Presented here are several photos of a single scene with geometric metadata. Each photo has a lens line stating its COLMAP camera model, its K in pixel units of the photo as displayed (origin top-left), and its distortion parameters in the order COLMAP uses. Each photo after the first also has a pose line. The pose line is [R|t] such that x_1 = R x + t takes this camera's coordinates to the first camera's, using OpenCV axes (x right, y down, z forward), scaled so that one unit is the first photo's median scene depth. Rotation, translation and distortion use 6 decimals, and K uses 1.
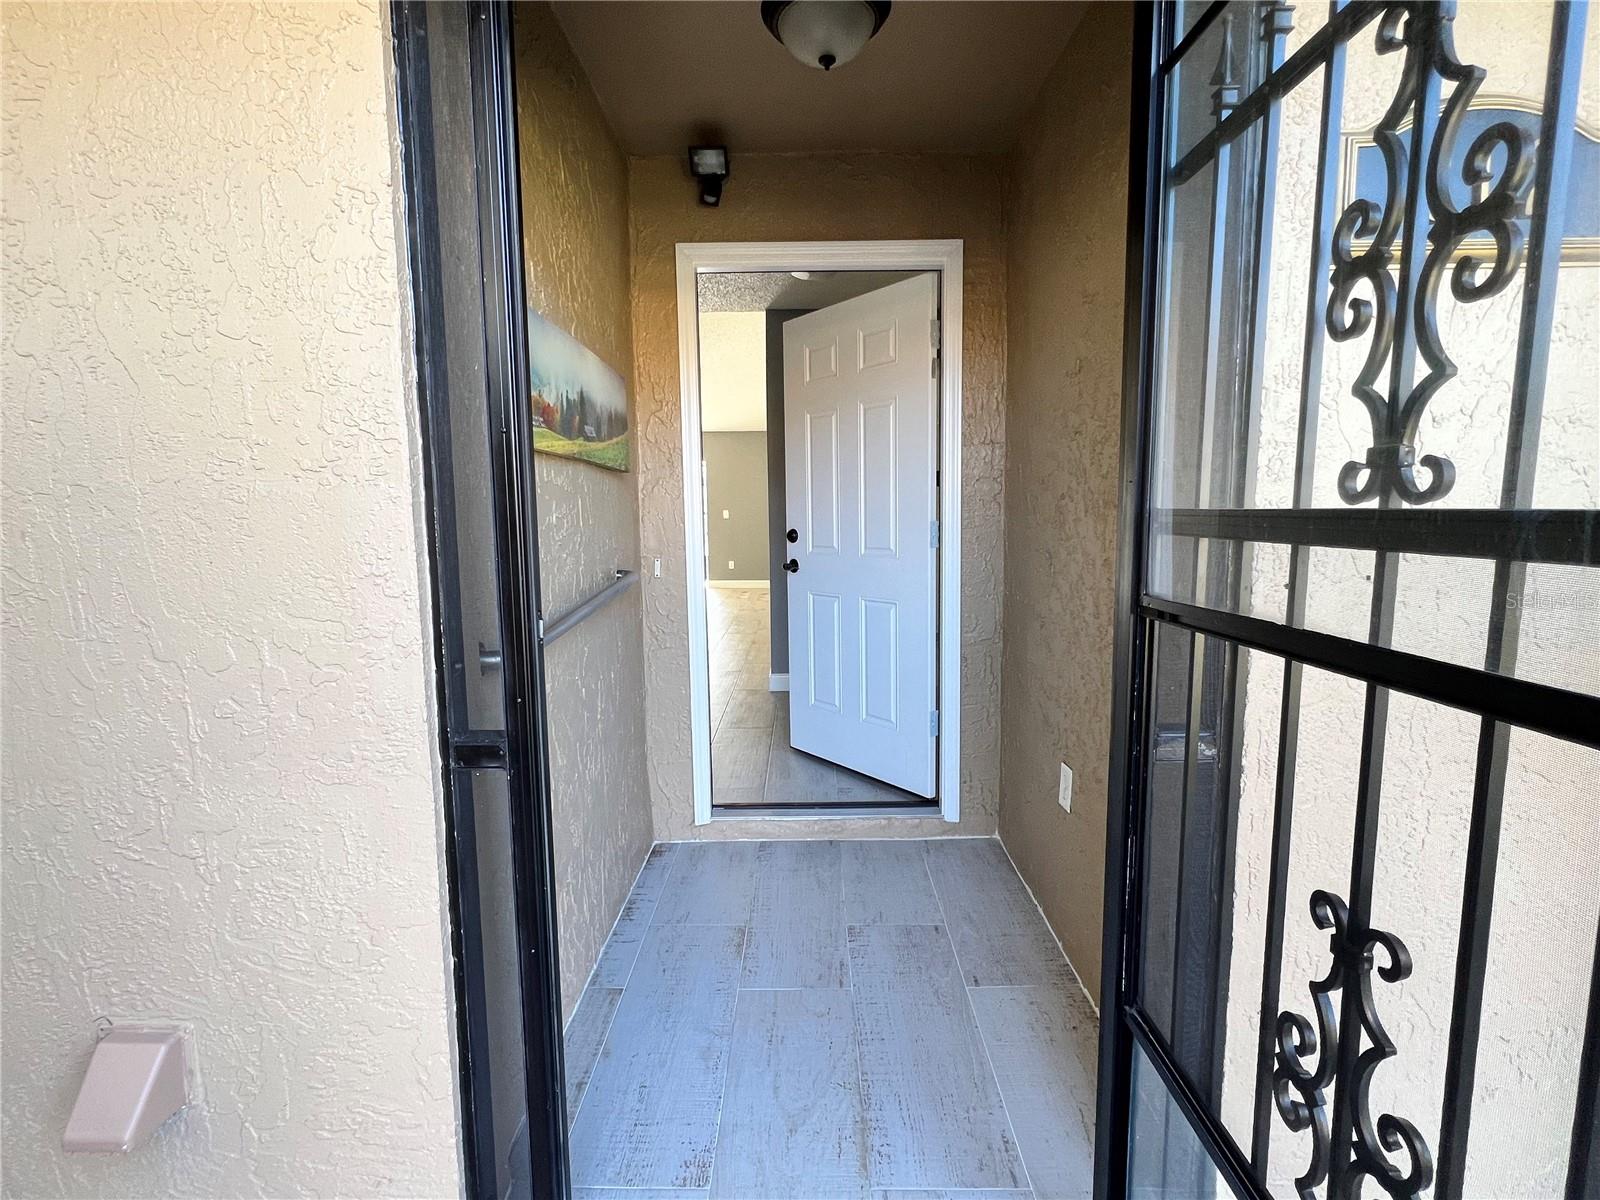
lens RADIAL K [[759.7, 0, 798.0], [0, 759.7, 608.9], [0, 0, 1]] dist [-0.002412, -0.000099]
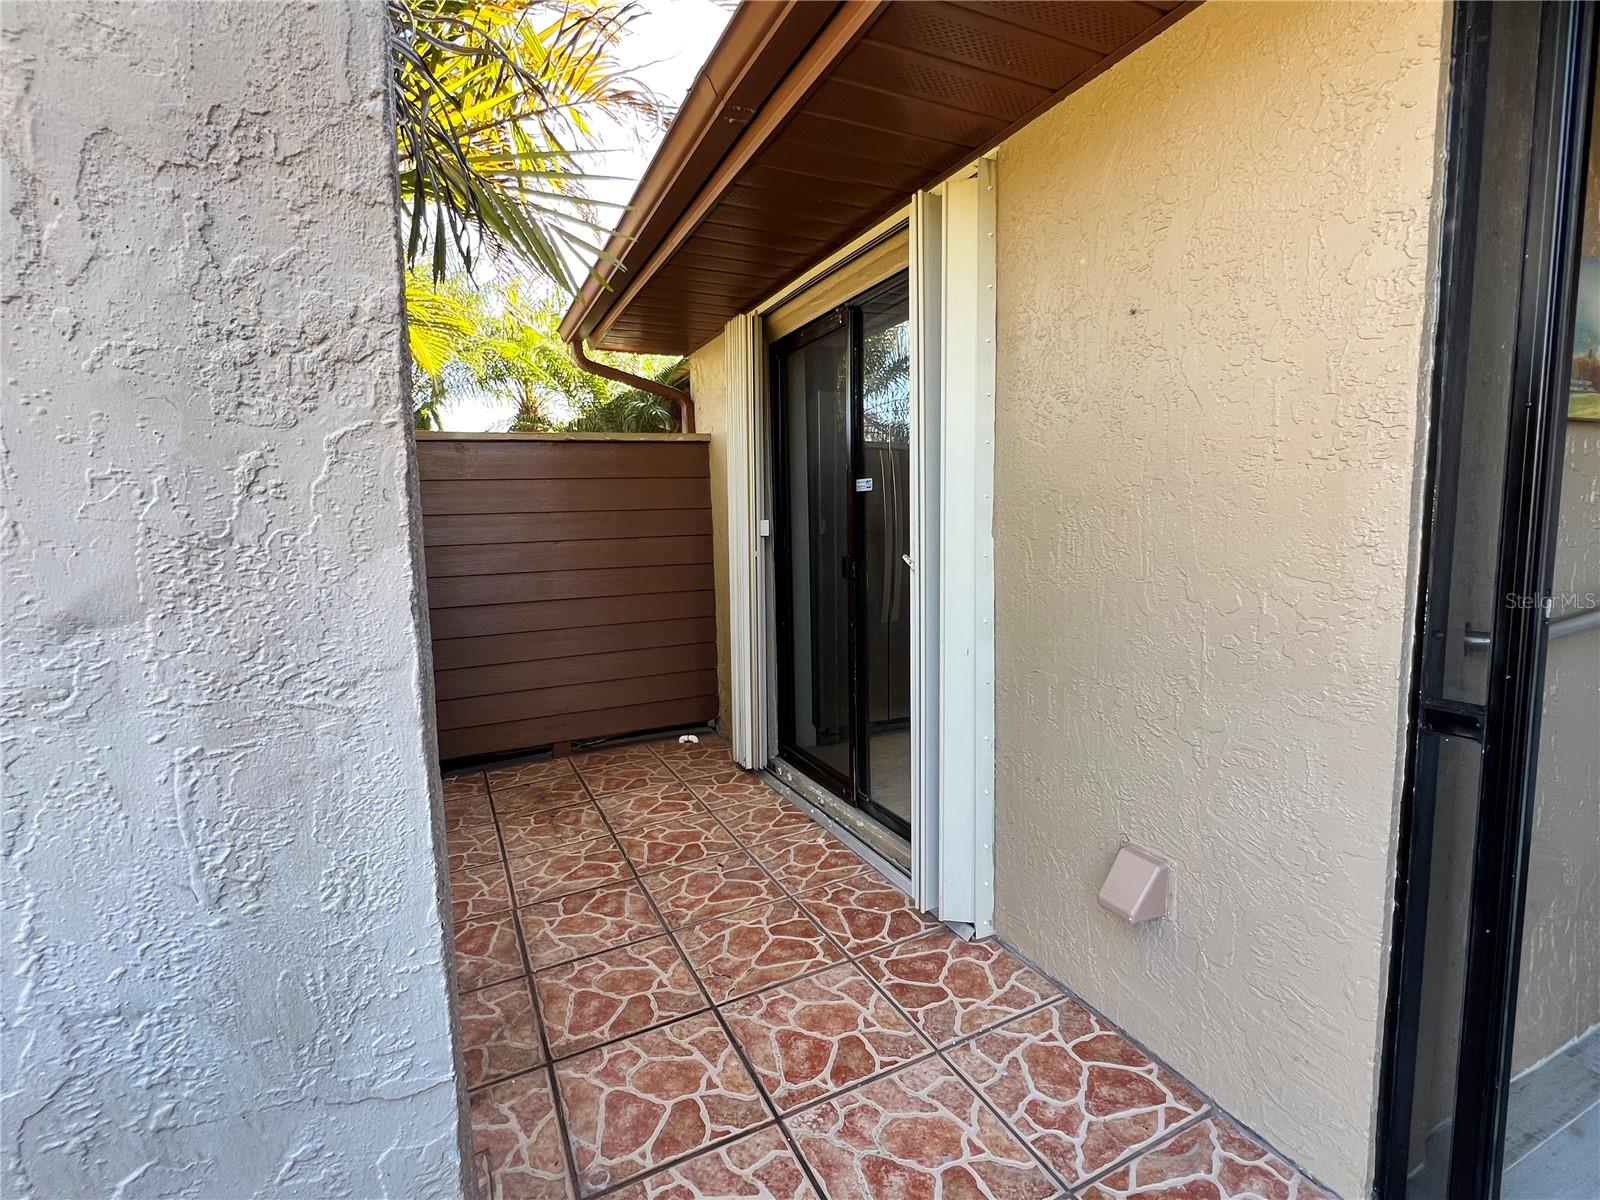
lens RADIAL K [[759.7, 0, 797.3], [0, 759.7, 601.7], [0, 0, 1]] dist [-0.002412, -0.000099]
pose [[0.431533, 0.100278, -0.896506, 0.115602], [-0.083823, 0.993960, 0.070831, 0.031775], [0.898194, 0.044582, 0.437333, -0.285176]]
